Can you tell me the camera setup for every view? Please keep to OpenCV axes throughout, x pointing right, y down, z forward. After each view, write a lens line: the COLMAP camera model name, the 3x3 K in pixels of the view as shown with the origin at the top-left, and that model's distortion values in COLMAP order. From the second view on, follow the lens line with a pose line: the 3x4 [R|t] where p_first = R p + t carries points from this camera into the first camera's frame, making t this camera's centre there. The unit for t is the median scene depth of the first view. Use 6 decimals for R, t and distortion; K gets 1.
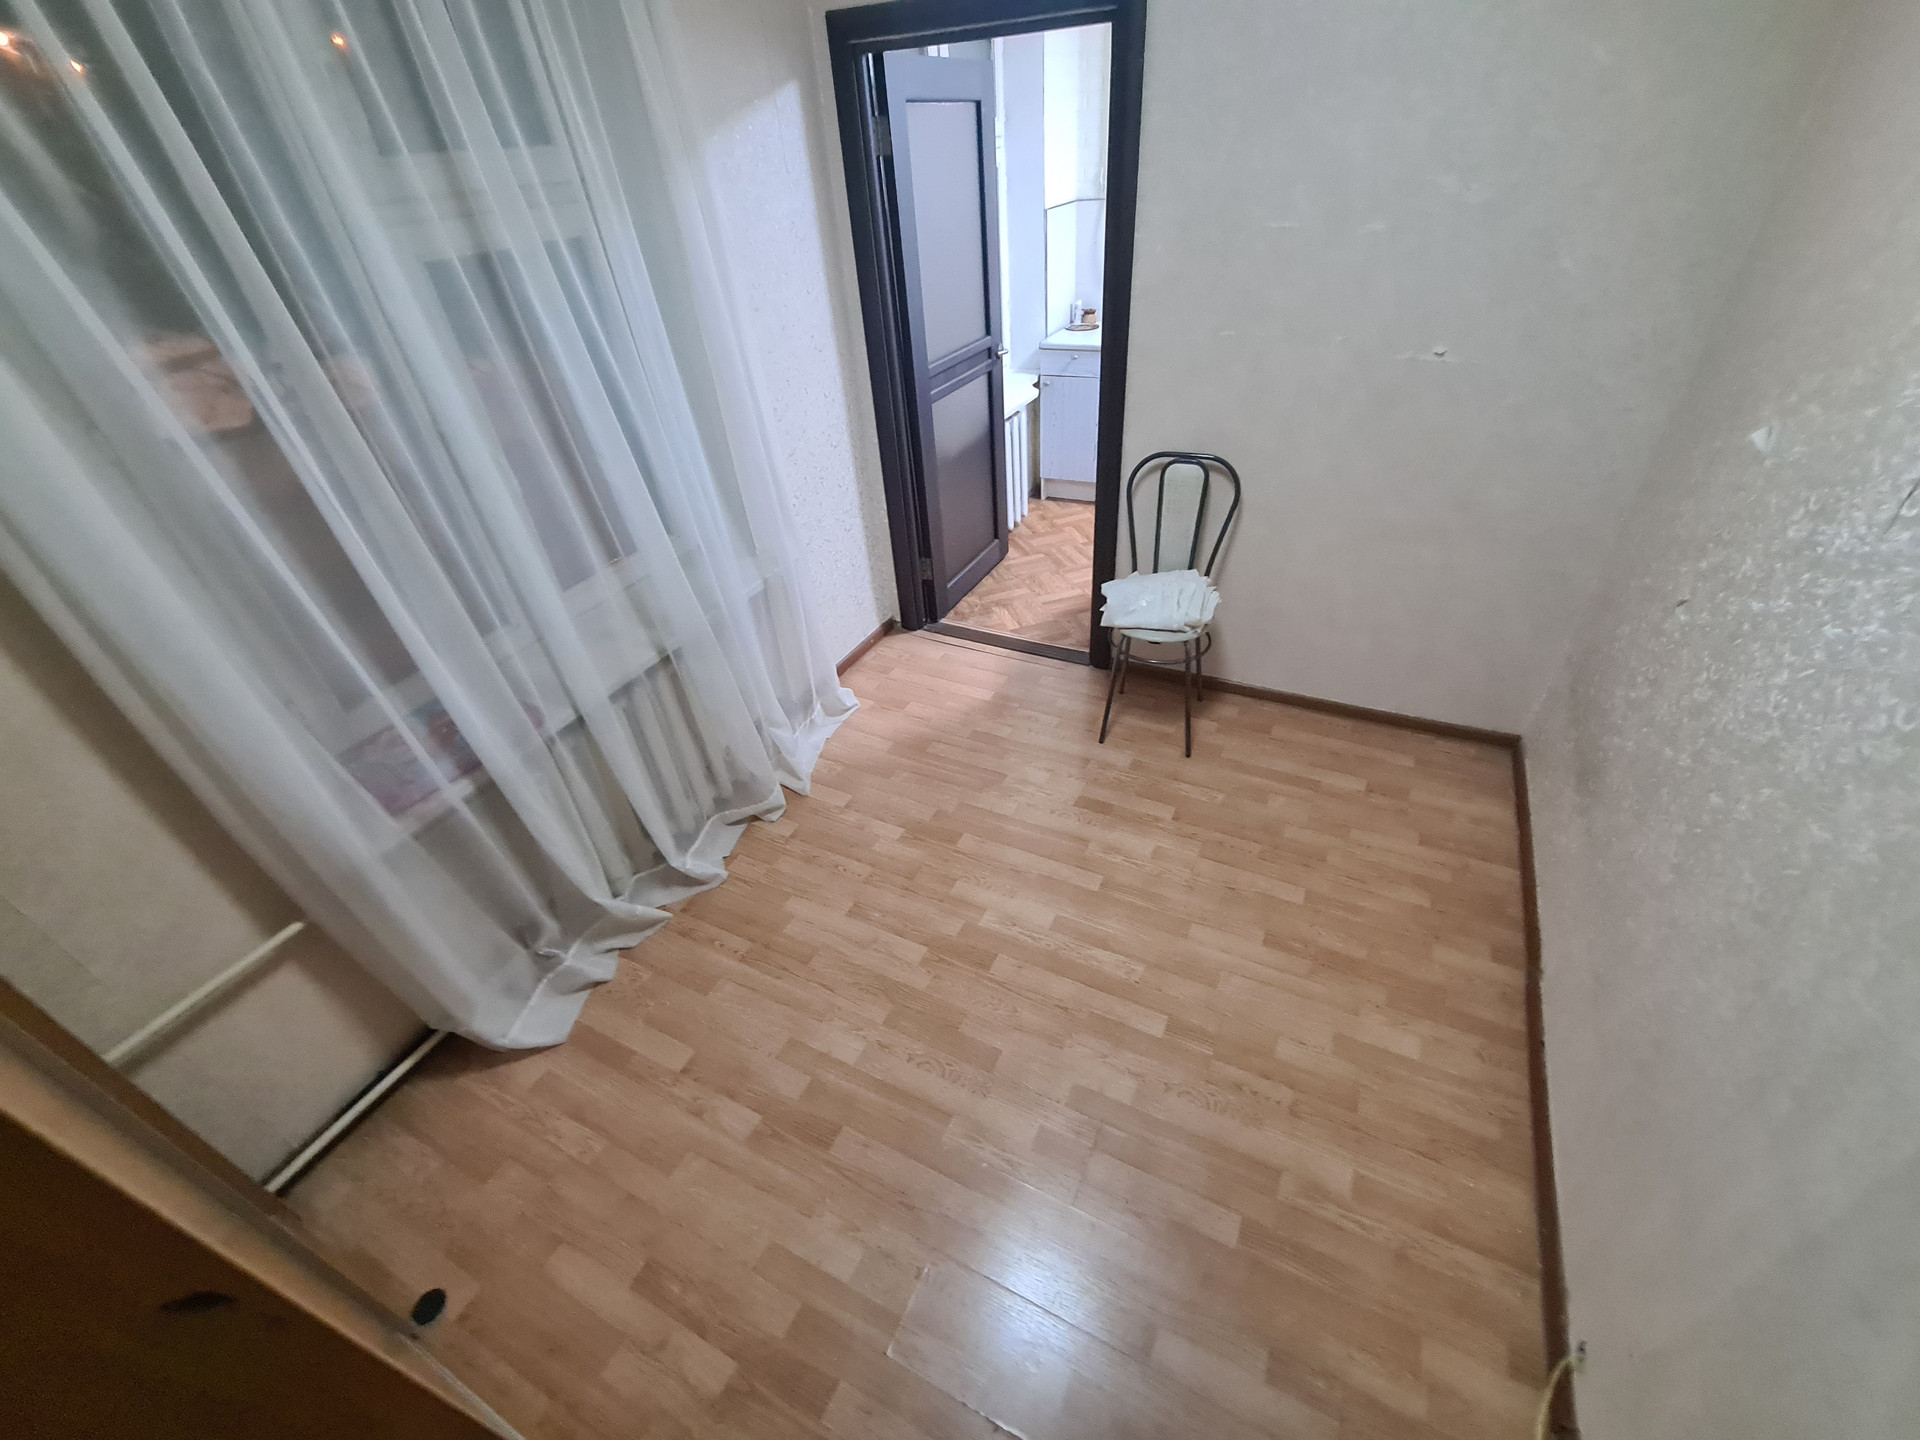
lens RADIAL K [[783.7, 0, 966.9], [0, 783.7, 729.5], [0, 0, 1]] dist [0.006142, -0.004442]
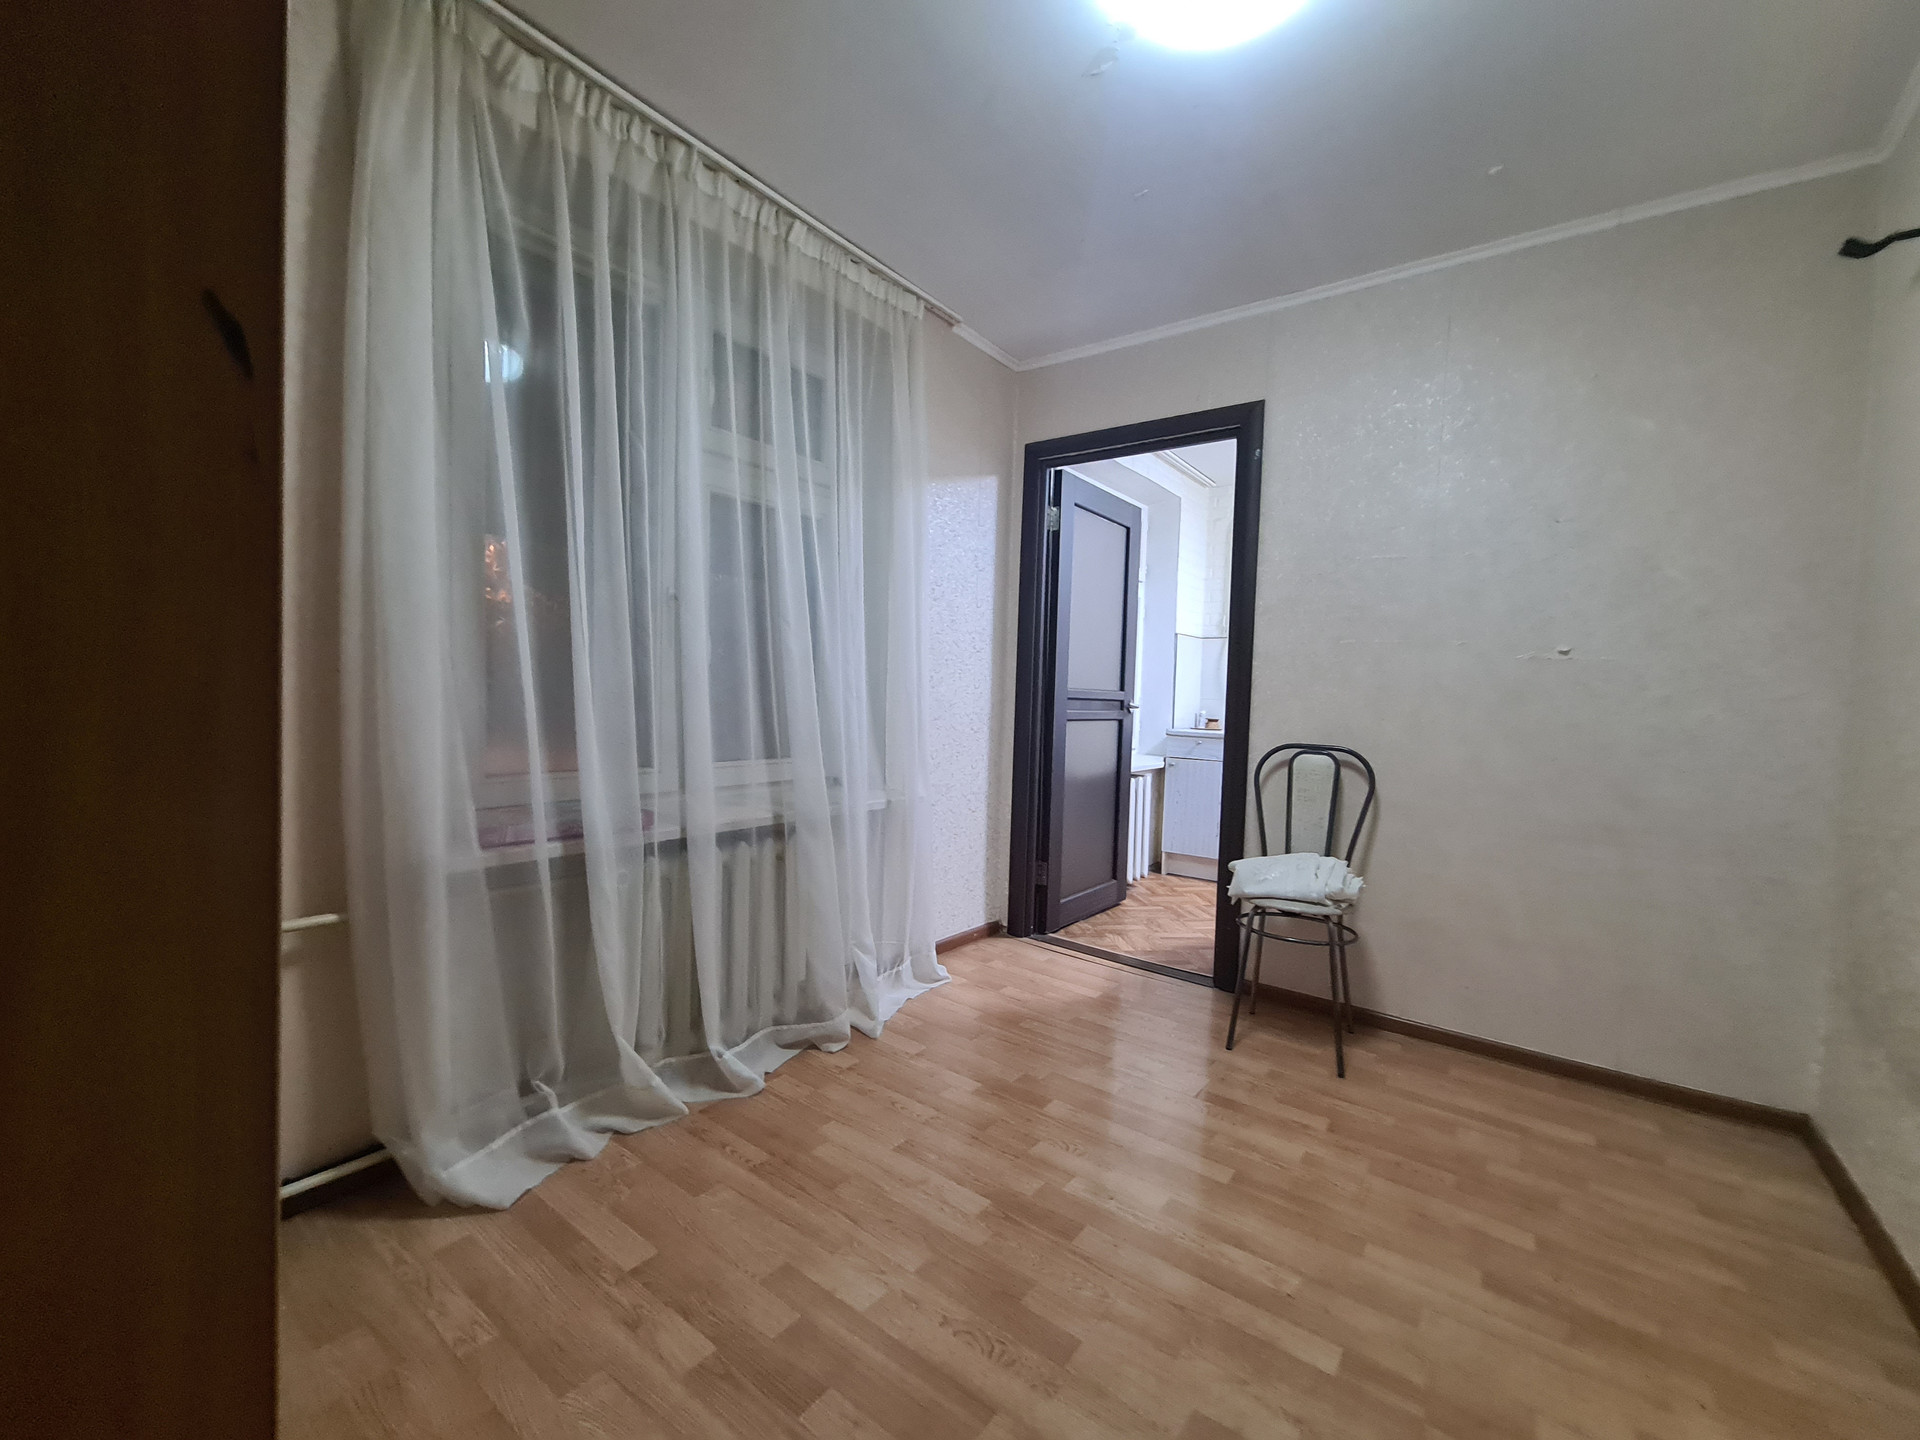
lens RADIAL K [[783.7, 0, 966.4], [0, 783.7, 728.3], [0, 0, 1]] dist [0.006142, -0.004442]
pose [[0.980064, 0.100761, -0.171238, 0.009314], [-0.180146, 0.814177, -0.551963, 0.342876], [0.083801, 0.571807, 0.816097, 0.140687]]
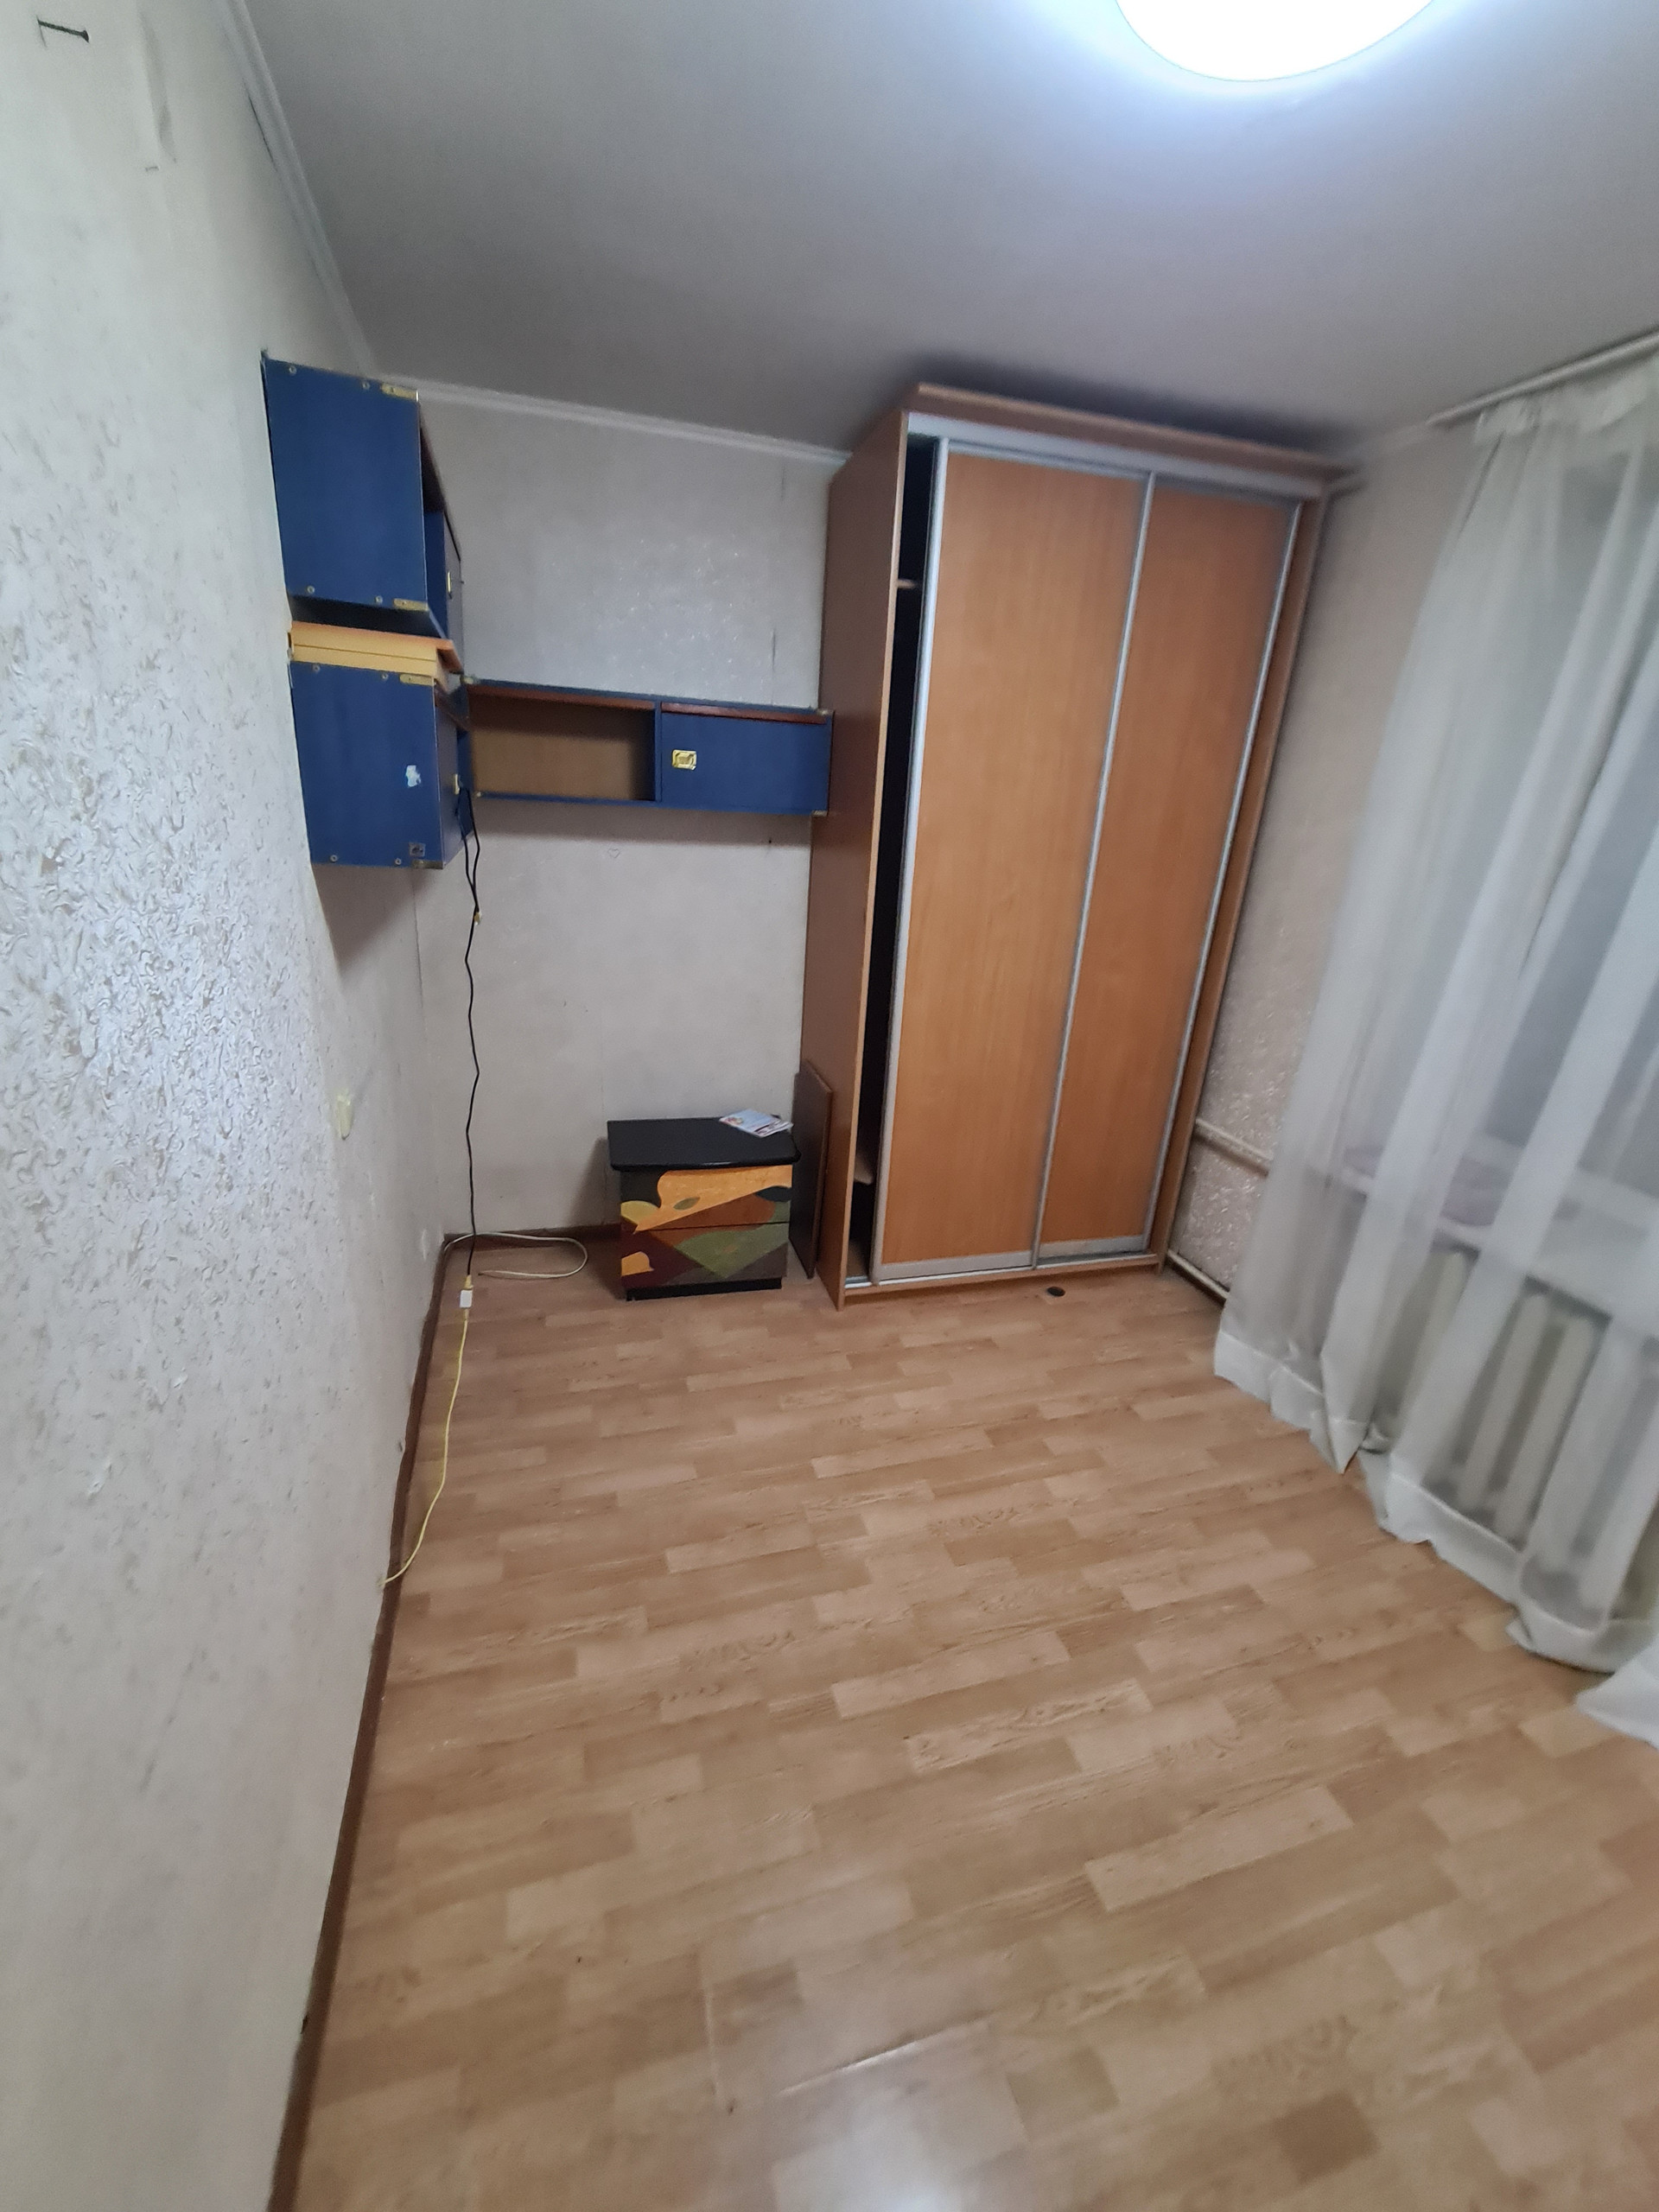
lens RADIAL K [[902.9, 0, 816.0], [0, 902.9, 1099.1], [0, 0, 1]] dist [0.006142, -0.004442]
pose [[-0.736147, 0.239579, -0.633000, 0.620636], [-0.415263, 0.578653, 0.701939, -0.493412], [0.534458, 0.779591, -0.326485, 0.774638]]
